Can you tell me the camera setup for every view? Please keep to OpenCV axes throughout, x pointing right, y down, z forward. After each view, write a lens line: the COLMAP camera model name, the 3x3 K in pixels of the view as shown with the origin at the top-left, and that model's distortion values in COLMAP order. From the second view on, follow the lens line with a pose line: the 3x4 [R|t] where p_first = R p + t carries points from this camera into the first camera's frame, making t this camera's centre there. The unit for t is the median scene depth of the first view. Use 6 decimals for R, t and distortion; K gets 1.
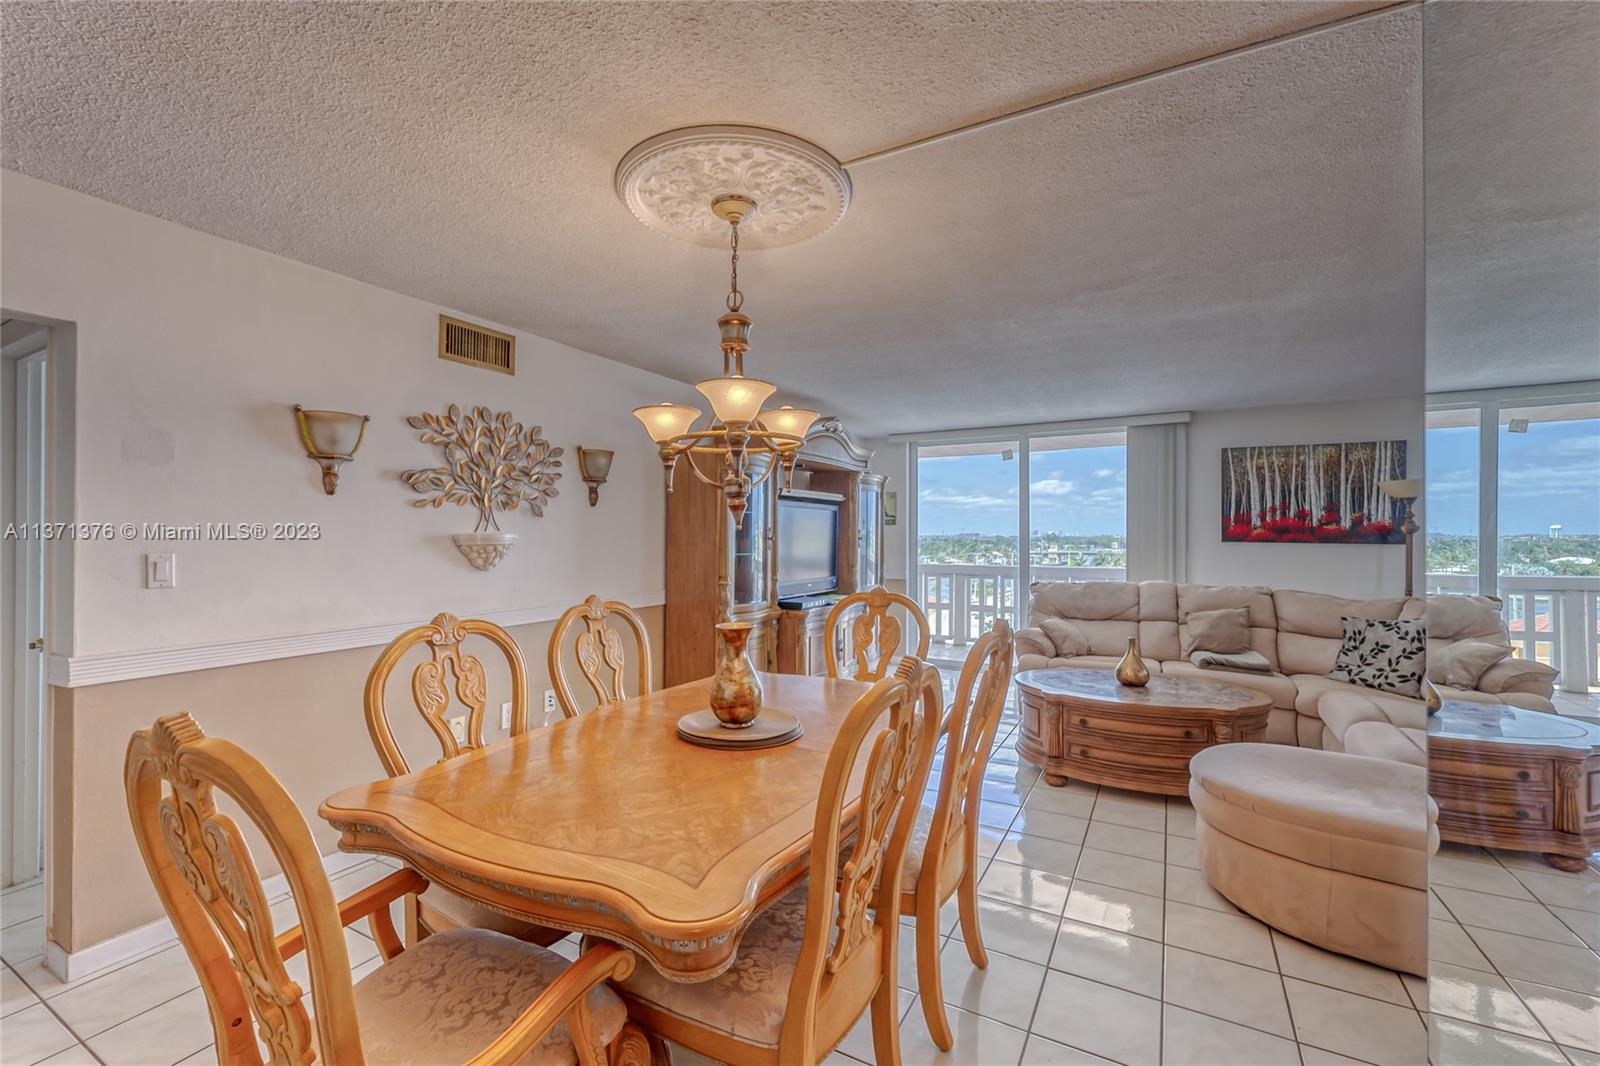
lens RADIAL K [[651.6, 0, 802.2], [0, 651.6, 534.4], [0, 0, 1]] dist [0.003925, -0.002800]
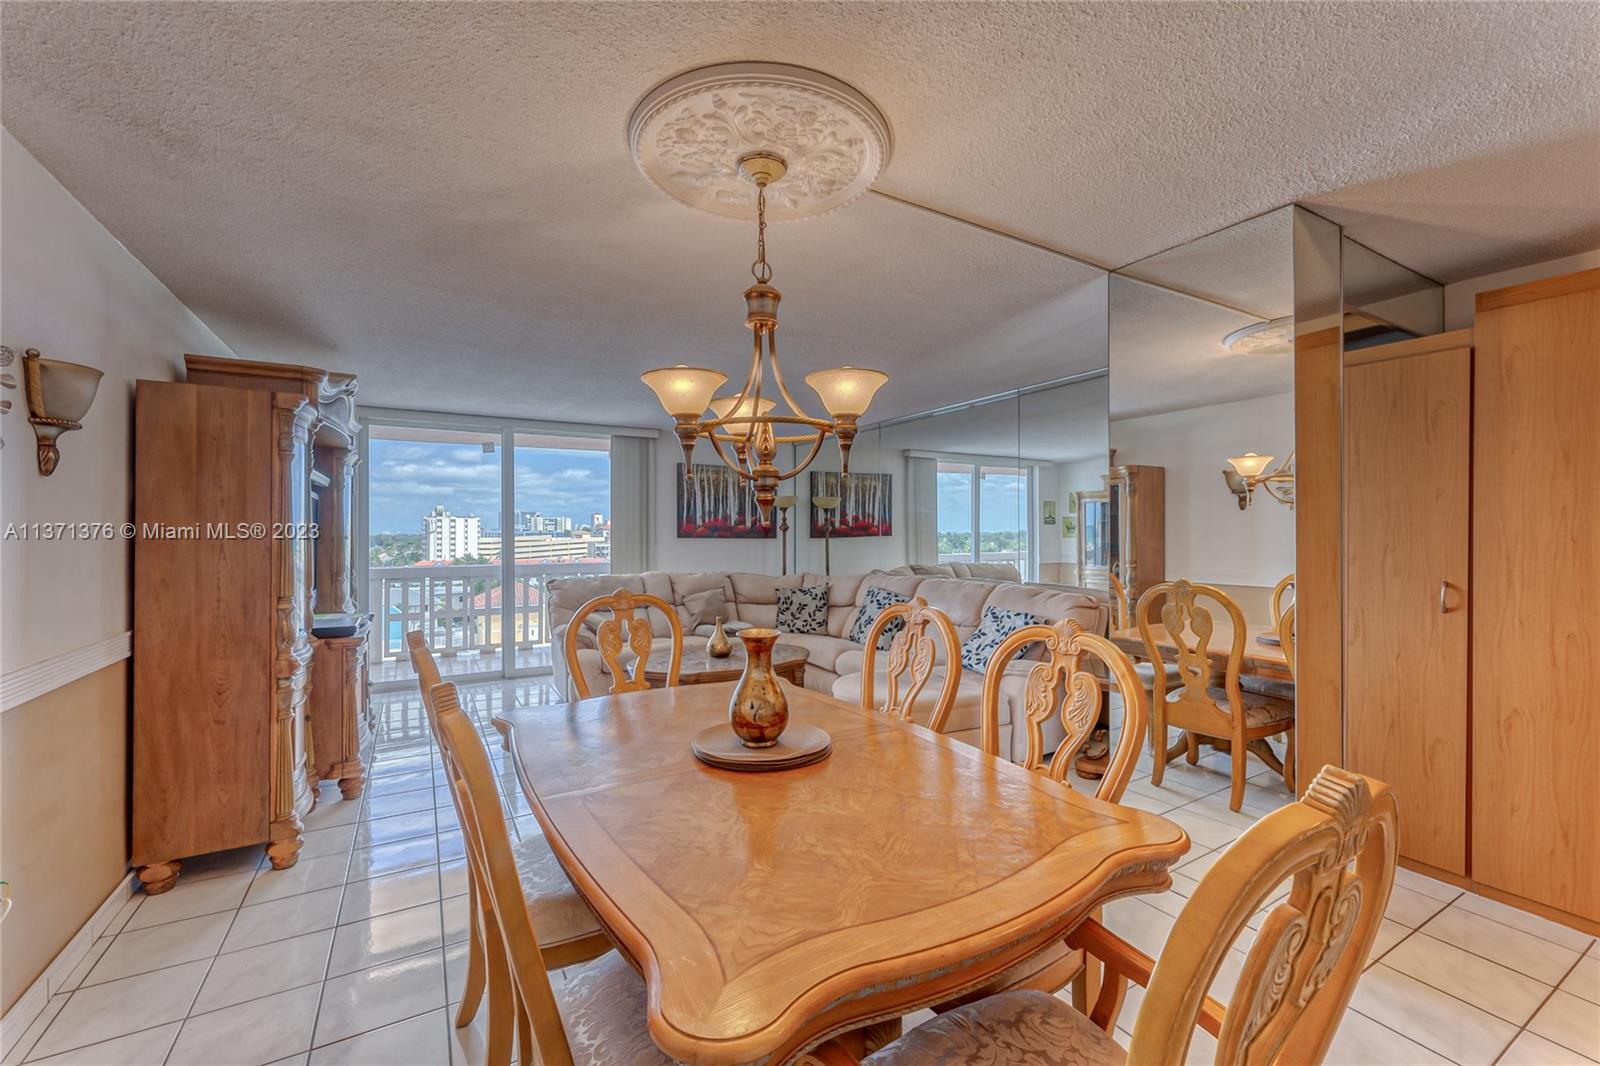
lens RADIAL K [[651.6, 0, 798.0], [0, 651.6, 531.3], [0, 0, 1]] dist [0.003925, -0.002800]
pose [[0.503088, 0.000556, 0.864235, -0.365962], [0.001035, 0.999999, -0.001246, 0.000679], [-0.864235, 0.001521, 0.503087, 0.211985]]
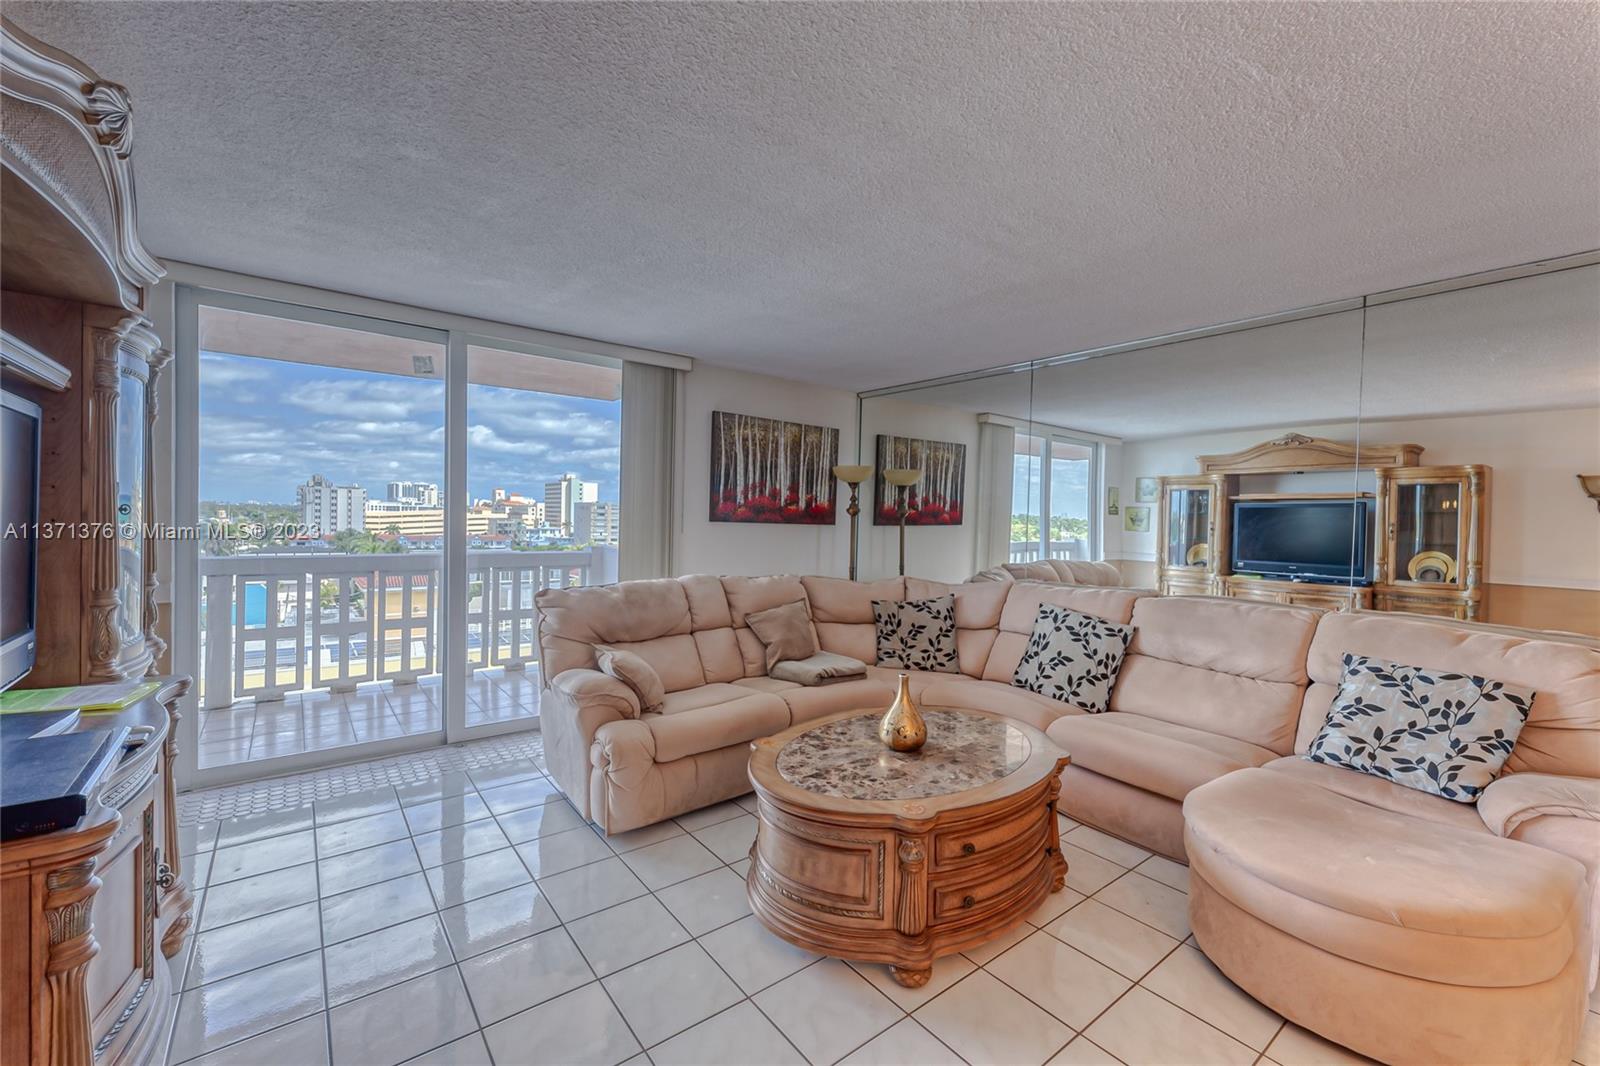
lens RADIAL K [[651.6, 0, 795.0], [0, 651.6, 528.9], [0, 0, 1]] dist [0.003925, -0.002800]
pose [[0.387574, -0.009122, 0.921793, -0.106861], [-0.024632, 0.999492, 0.020248, 0.001262], [-0.921509, -0.030553, 0.387153, 0.674489]]
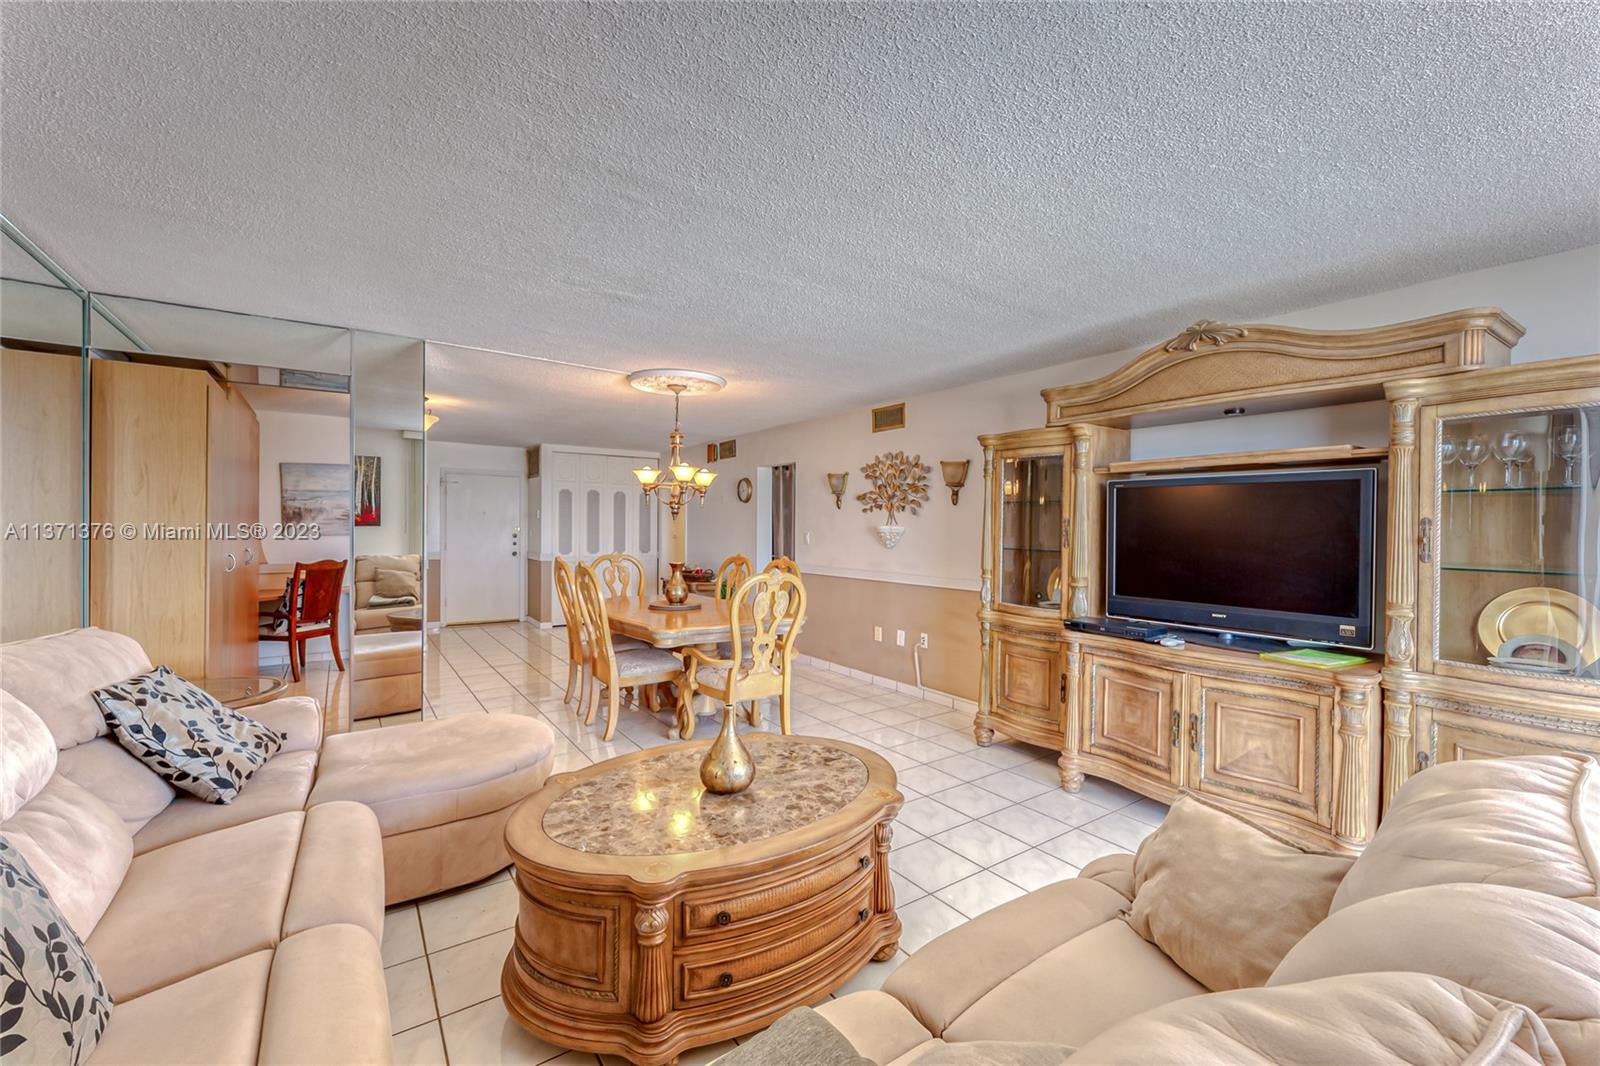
lens RADIAL K [[651.6, 0, 795.4], [0, 651.6, 531.7], [0, 0, 1]] dist [0.003925, -0.002800]
pose [[-0.433752, 0.002930, -0.901027, 0.782900], [-0.009272, 0.999927, 0.007715, 0.001936], [0.900984, 0.011701, -0.433694, 1.024695]]
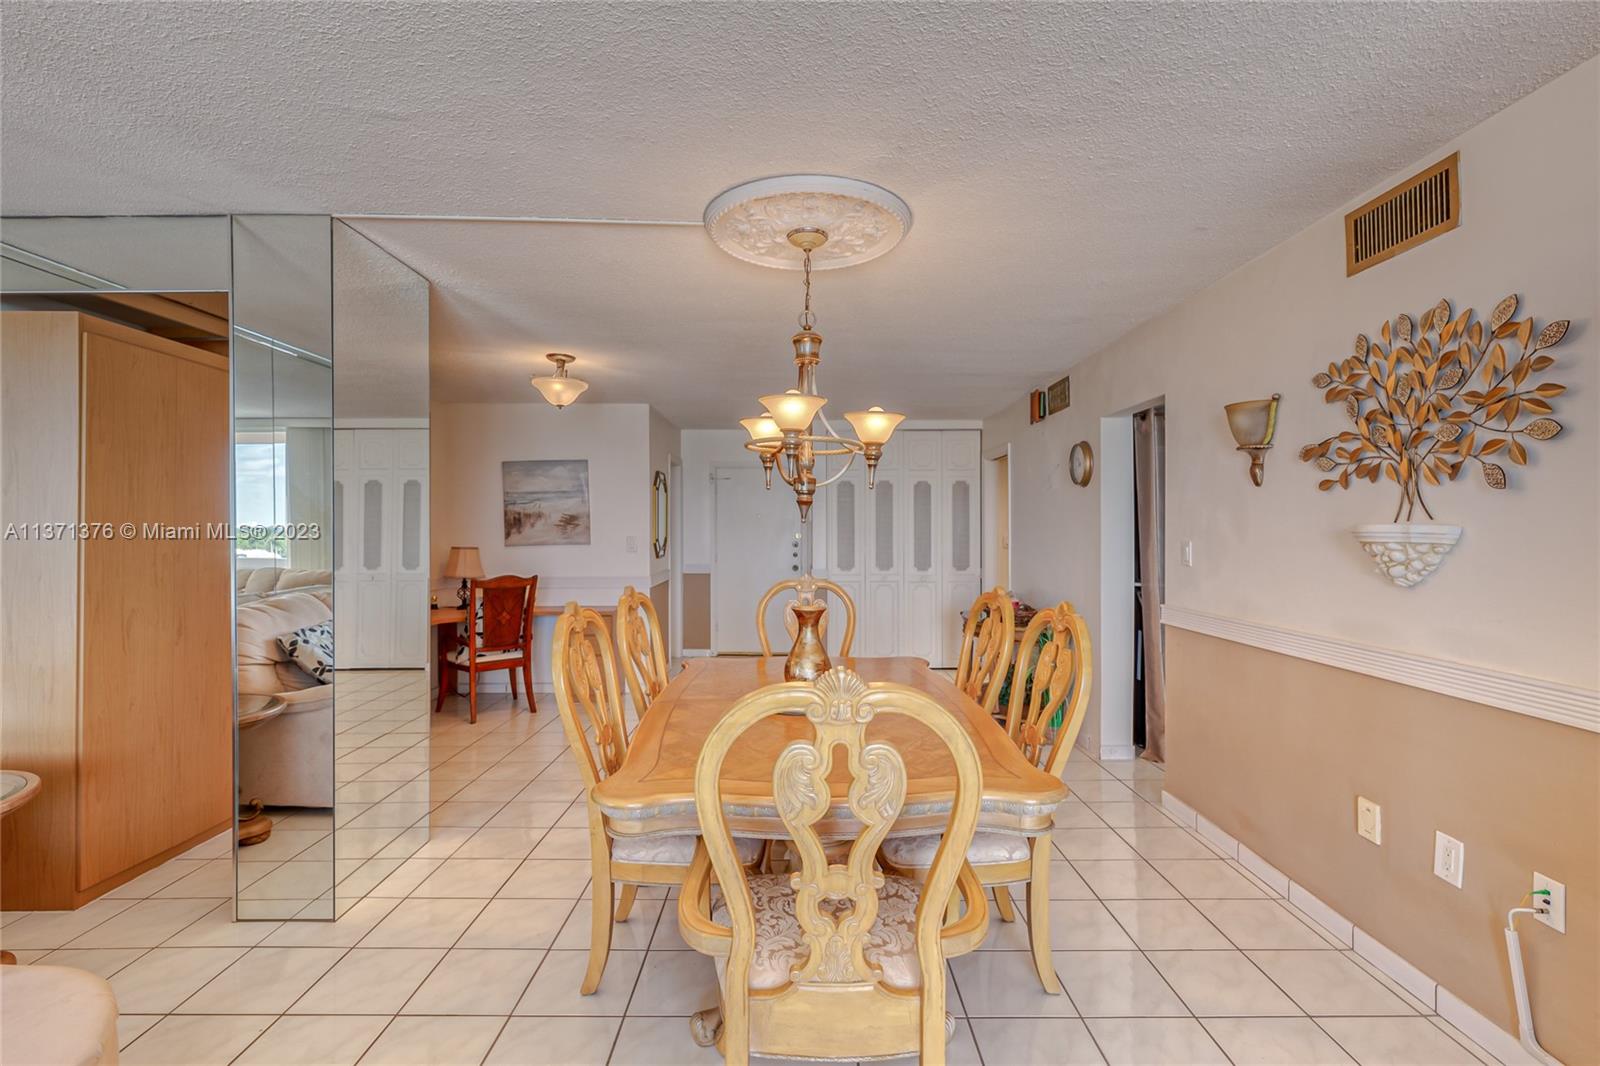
lens RADIAL K [[710.2, 0, 802.9], [0, 710.2, 533.4], [0, 0, 1]] dist [-0.006939, 0.000195]
pose [[-0.865040, 0.002862, -0.501695, 0.217349], [0.000443, 0.999988, 0.004942, 0.002972], [0.501703, 0.004052, -0.865031, 0.867497]]
